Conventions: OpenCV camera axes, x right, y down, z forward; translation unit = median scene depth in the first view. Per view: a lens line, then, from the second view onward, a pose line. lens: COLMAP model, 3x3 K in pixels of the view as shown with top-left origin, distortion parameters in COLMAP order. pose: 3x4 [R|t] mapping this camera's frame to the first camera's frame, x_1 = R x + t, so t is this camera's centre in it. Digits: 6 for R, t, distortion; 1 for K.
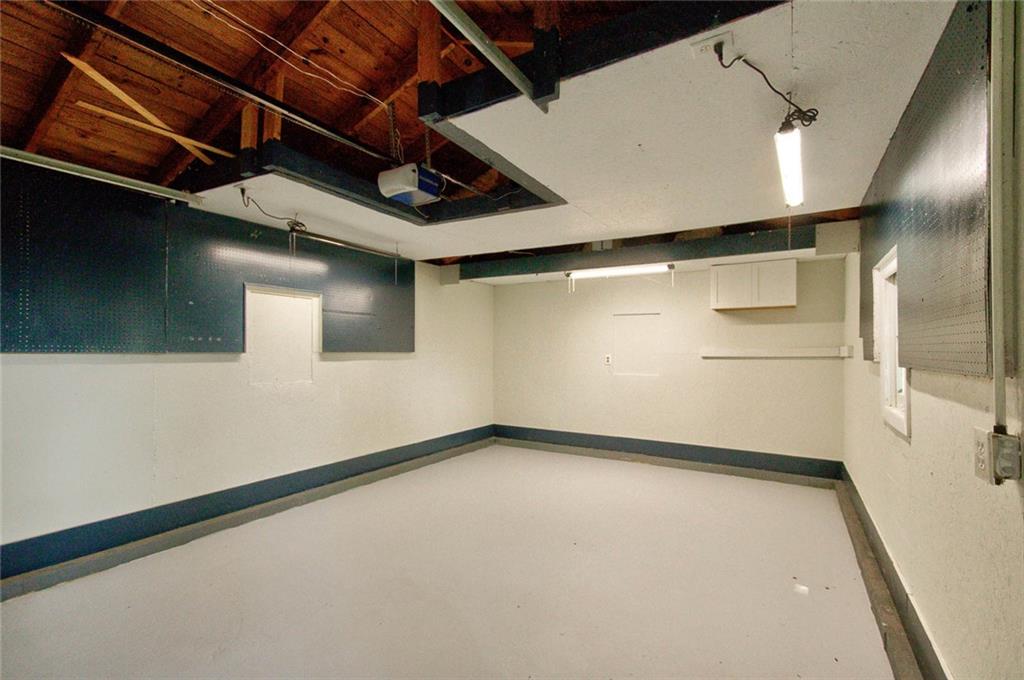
lens RADIAL K [[500.1, 0, 510.2], [0, 500.1, 336.8], [0, 0, 1]] dist [0.041689, 0.000306]
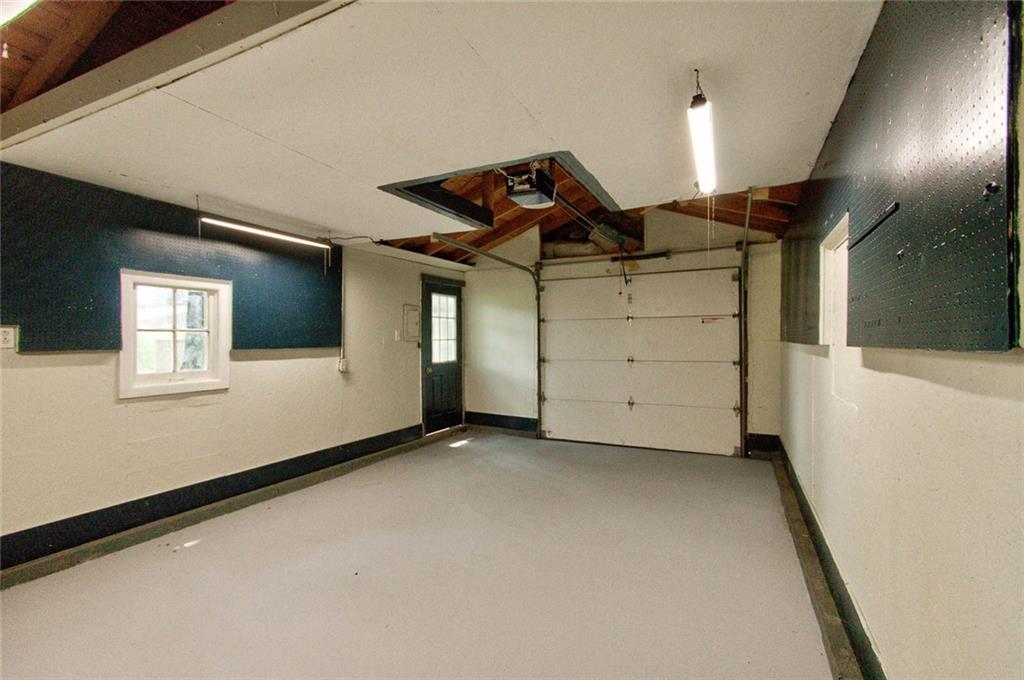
lens RADIAL K [[458.8, 0, 511.5], [0, 458.8, 341.4], [0, 0, 1]] dist [0.016607, -0.000060]
pose [[0.998427, -0.013205, 0.054481, 0.092712], [0.012044, 0.999694, 0.021591, 0.004951], [-0.054750, -0.020901, 0.998281, 0.167300]]
